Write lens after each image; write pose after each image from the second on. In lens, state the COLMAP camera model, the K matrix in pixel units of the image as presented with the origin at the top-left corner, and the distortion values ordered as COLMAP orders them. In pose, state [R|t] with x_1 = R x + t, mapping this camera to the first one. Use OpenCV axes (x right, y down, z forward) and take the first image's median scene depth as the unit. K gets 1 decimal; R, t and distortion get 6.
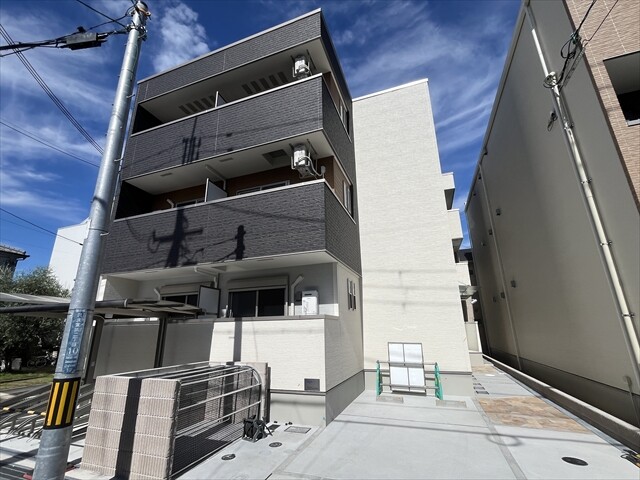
lens RADIAL K [[293.1, 0, 317.9], [0, 293.1, 244.0], [0, 0, 1]] dist [-0.002024, 0.000330]
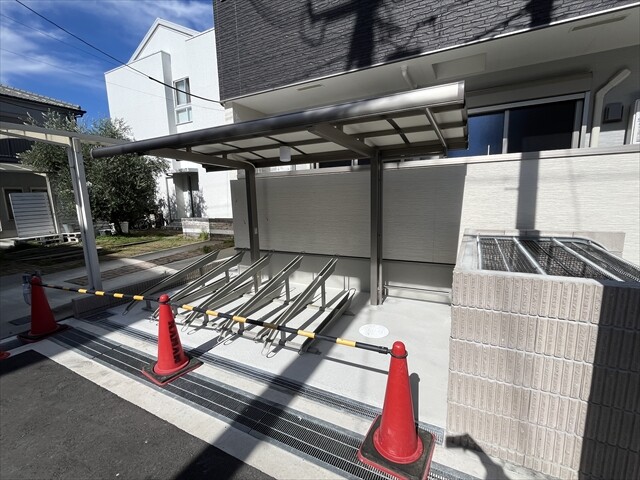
lens RADIAL K [[296.3, 0, 318.7], [0, 296.3, 242.8], [0, 0, 1]] dist [-0.002459, -0.000512]
pose [[0.991341, 0.006121, -0.131169, -0.519915], [0.051886, 0.899364, 0.434110, 0.132333], [0.120626, -0.437157, 0.891259, 0.367334]]
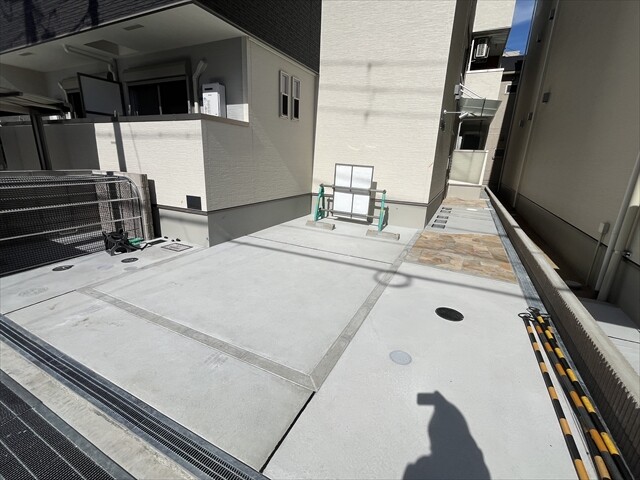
lens RADIAL K [[296.3, 0, 318.7], [0, 296.3, 242.8], [0, 0, 1]] dist [-0.002459, -0.000512]
pose [[0.992529, 0.079397, -0.092640, 0.320189], [-0.017343, 0.843395, 0.537014, 0.093832], [0.120769, -0.531395, 0.838471, 0.218129]]
